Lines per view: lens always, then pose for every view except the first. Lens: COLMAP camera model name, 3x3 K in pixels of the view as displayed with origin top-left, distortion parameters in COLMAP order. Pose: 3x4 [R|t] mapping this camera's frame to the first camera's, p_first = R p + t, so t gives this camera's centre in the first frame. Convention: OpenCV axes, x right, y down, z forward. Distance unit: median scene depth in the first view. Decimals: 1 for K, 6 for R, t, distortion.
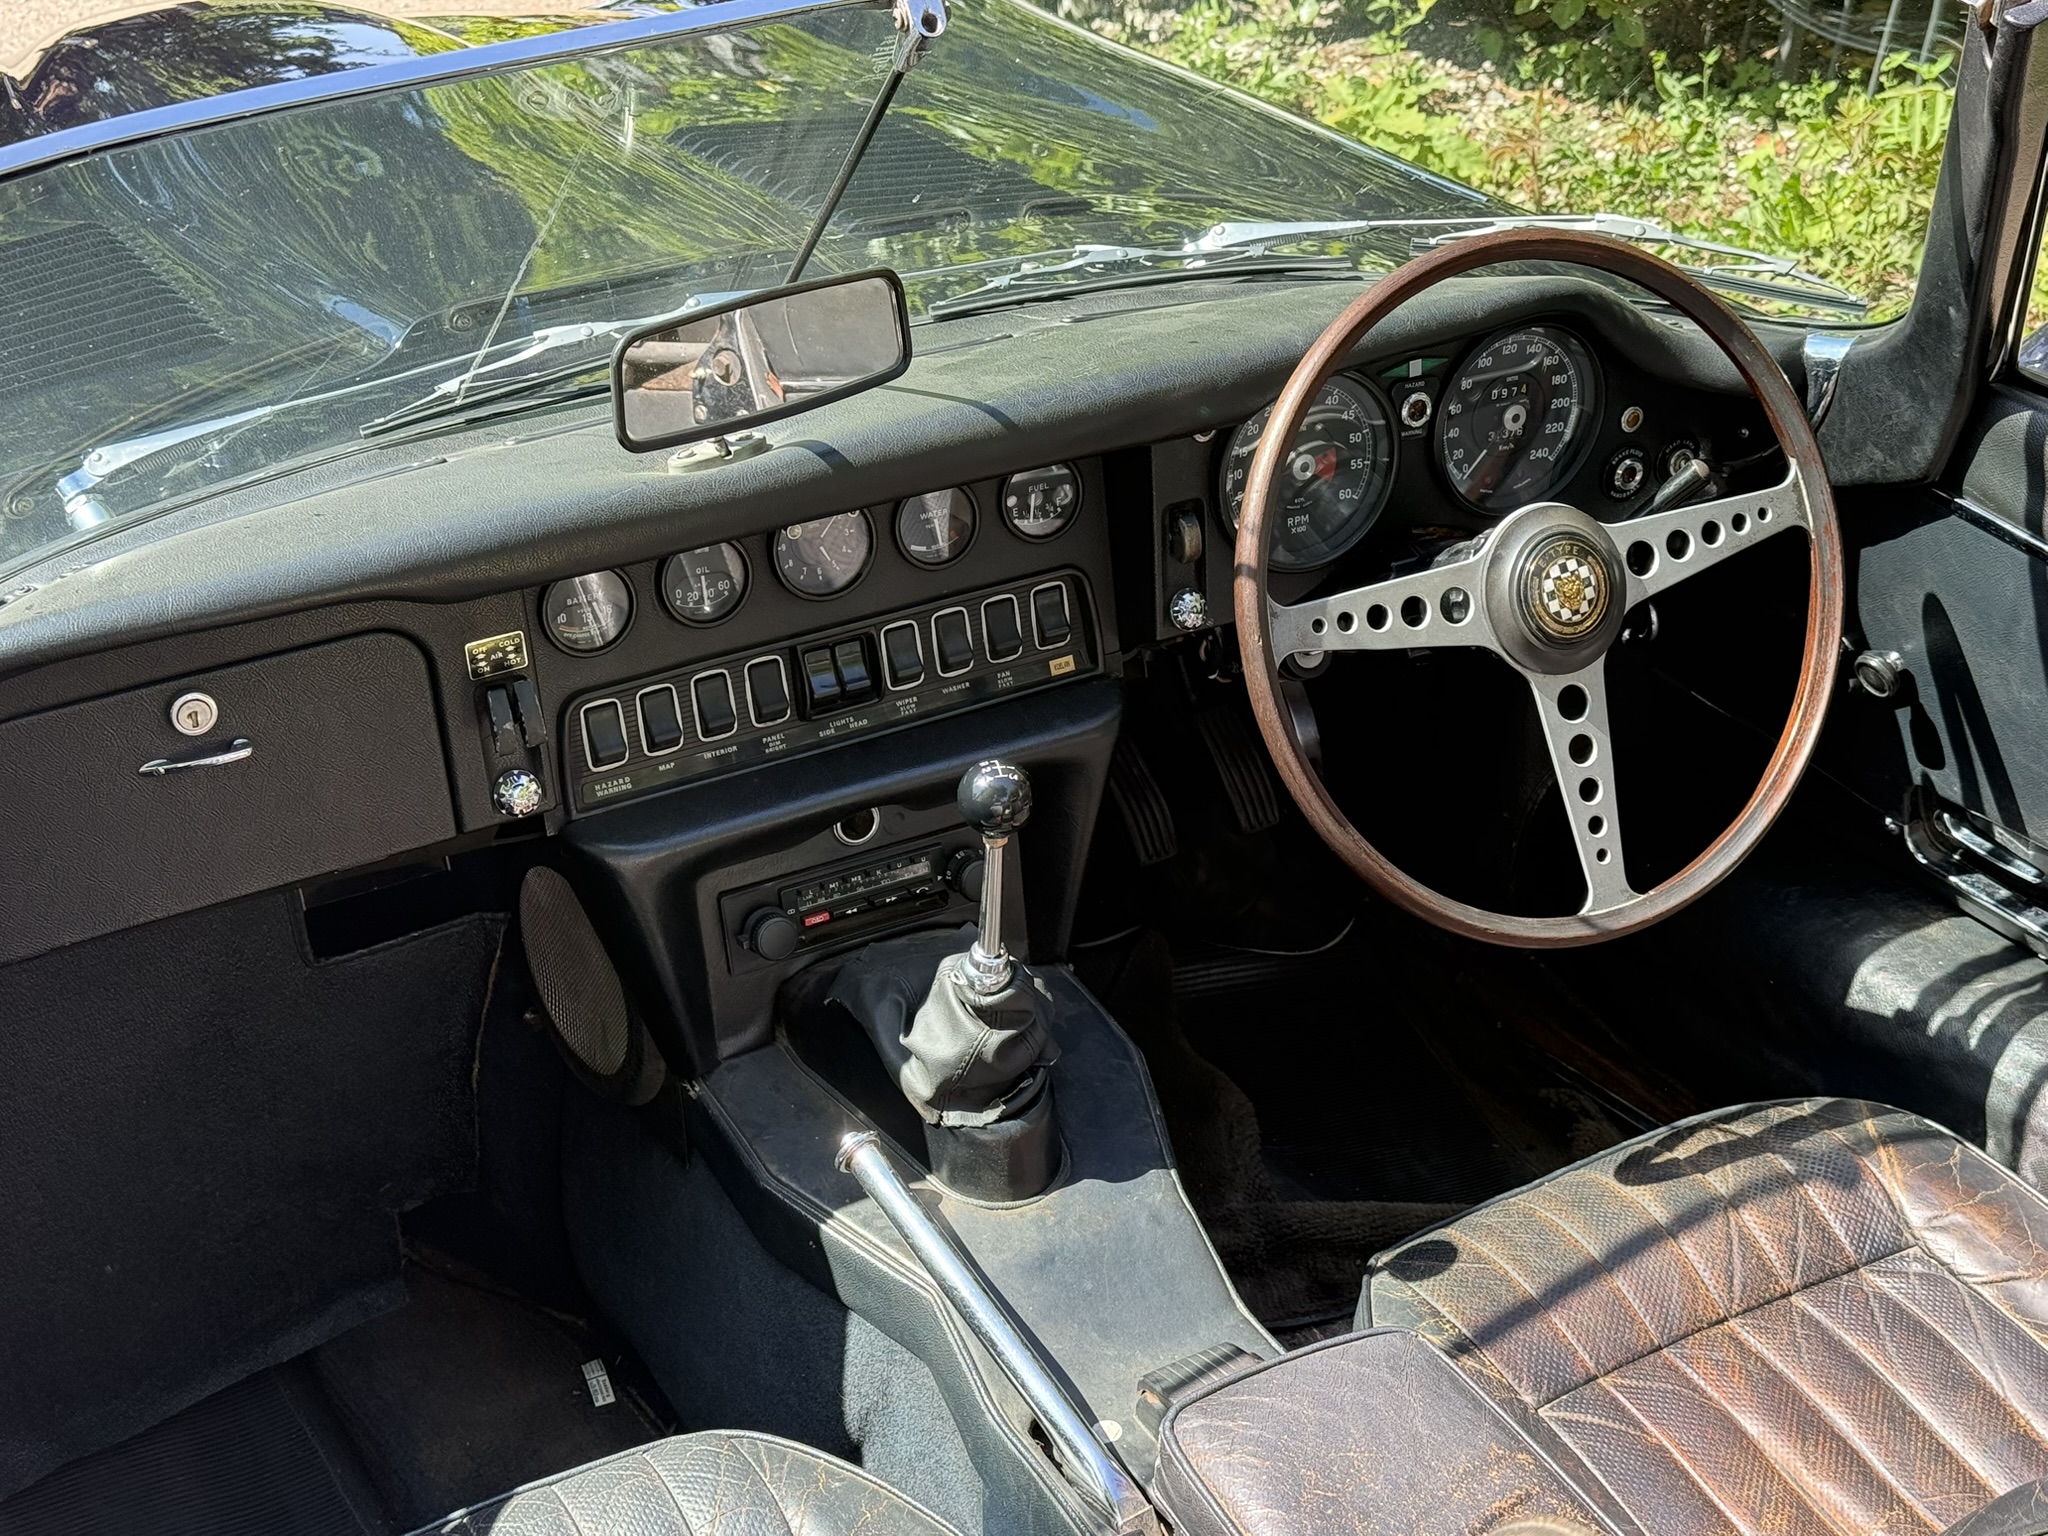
lens RADIAL K [[3056.3, 0, 1024.0], [0, 3056.3, 768.0], [0, 0, 1]] dist [0.140671, -0.021967]
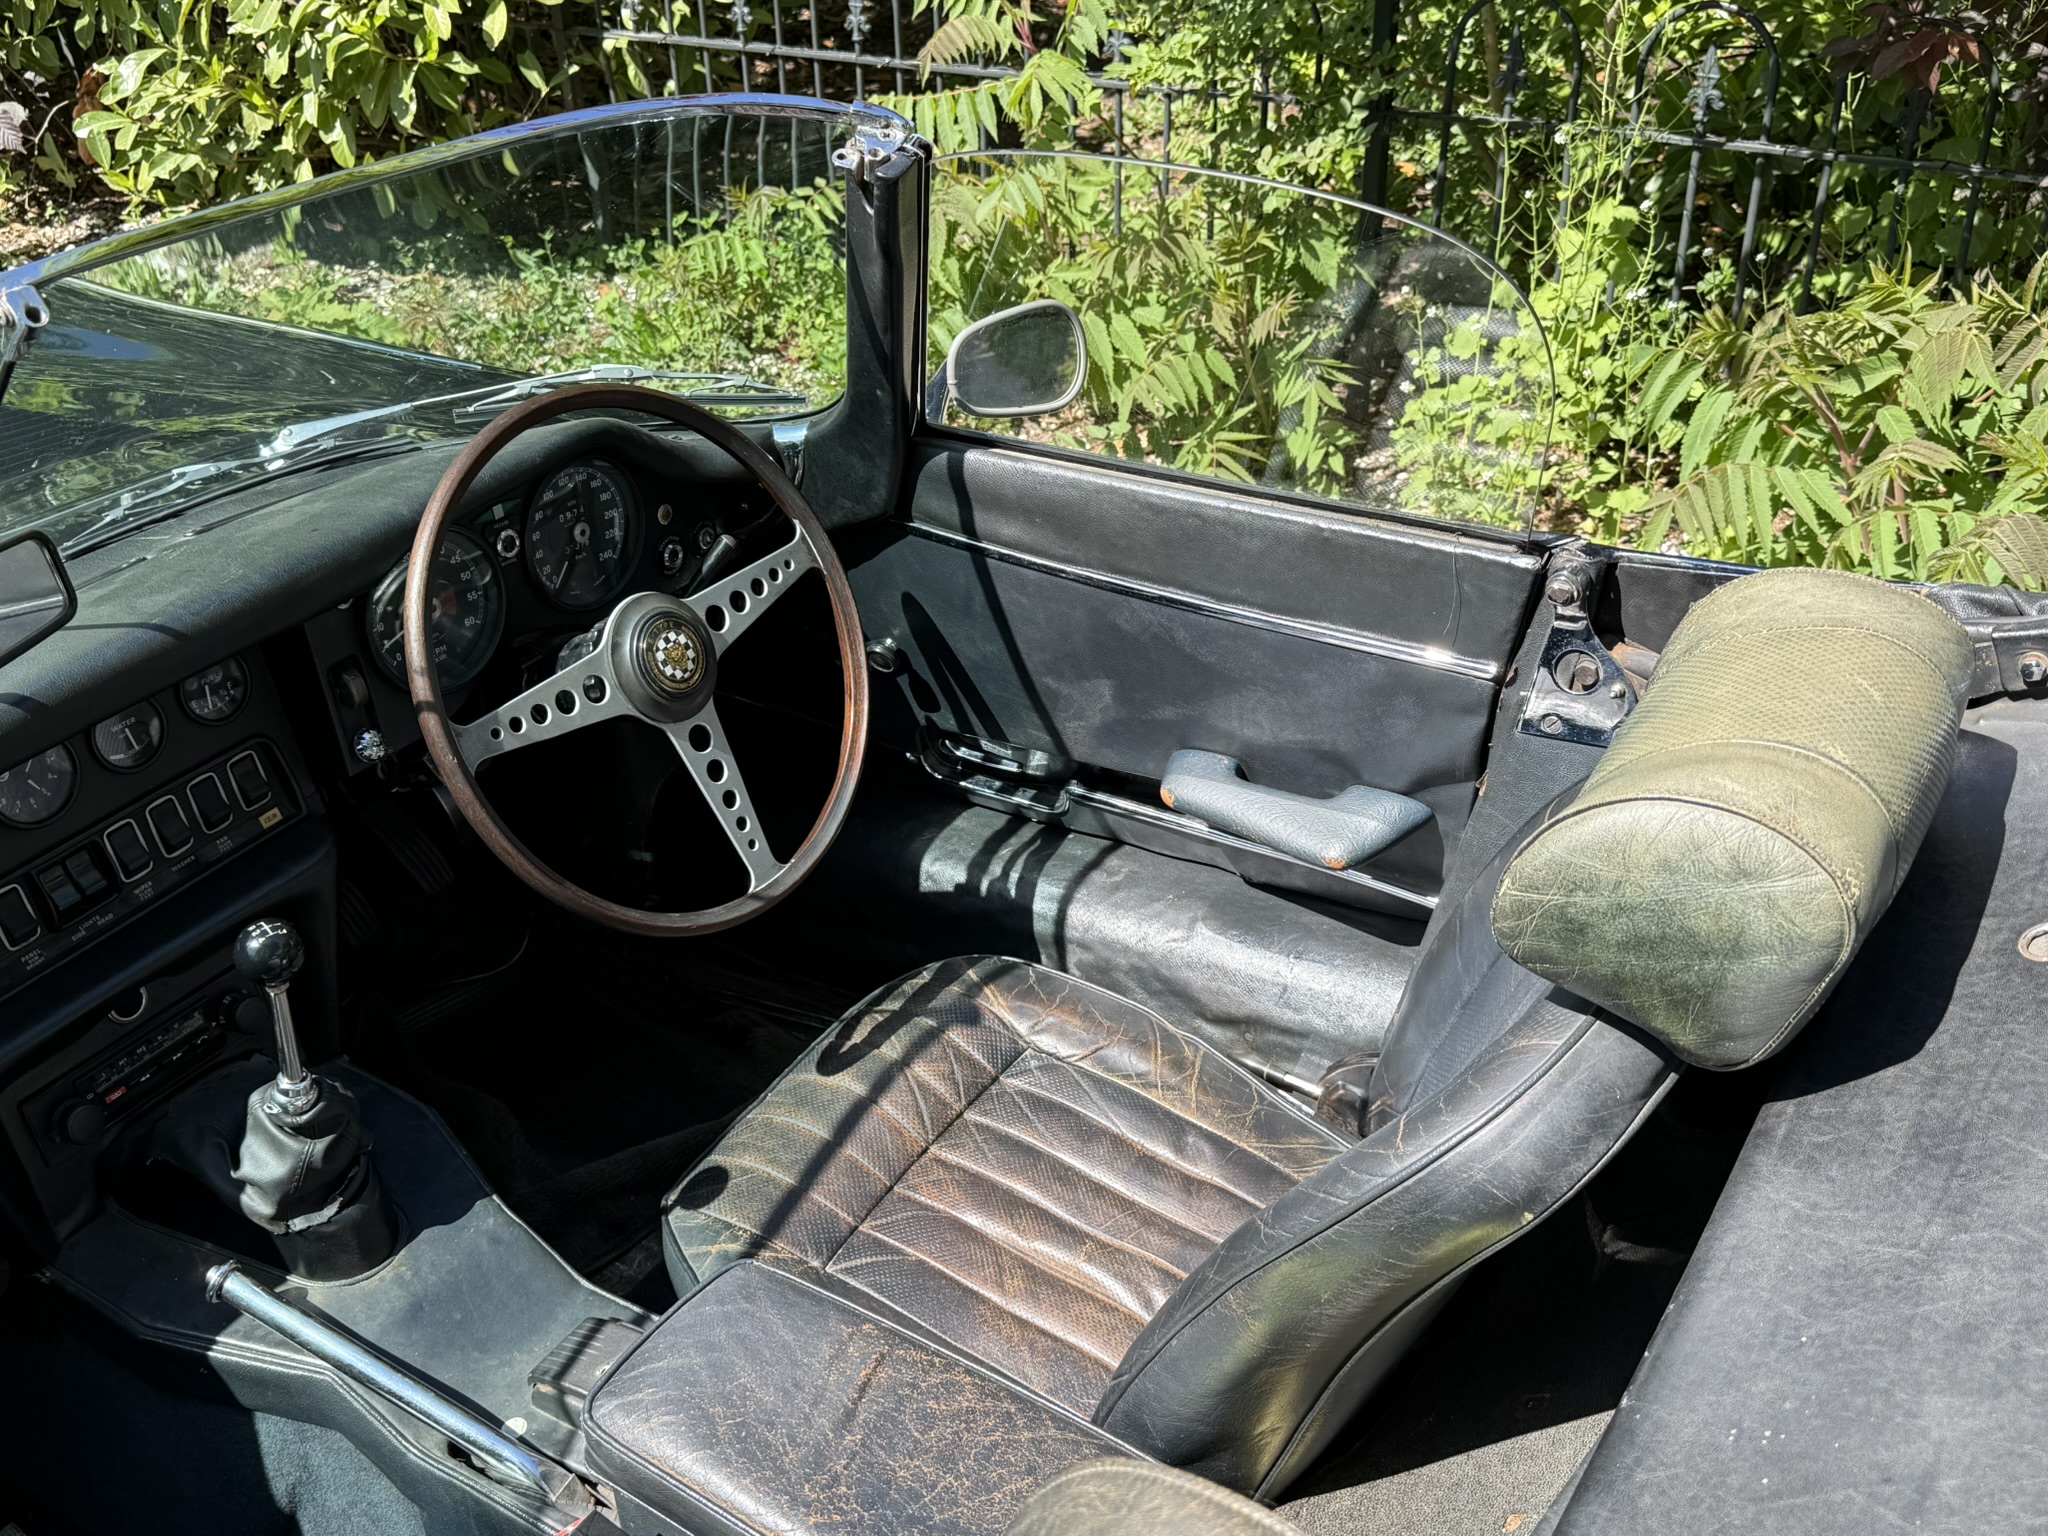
lens RADIAL K [[2034.7, 0, 1026.5], [0, 2034.7, 726.5], [0, 0, 1]] dist [0.169888, -0.406468]
pose [[0.866929, -0.262326, 0.423815, -0.065339], [0.256123, 0.963906, 0.072715, -0.052512], [-0.427593, 0.045510, 0.902825, 0.157554]]
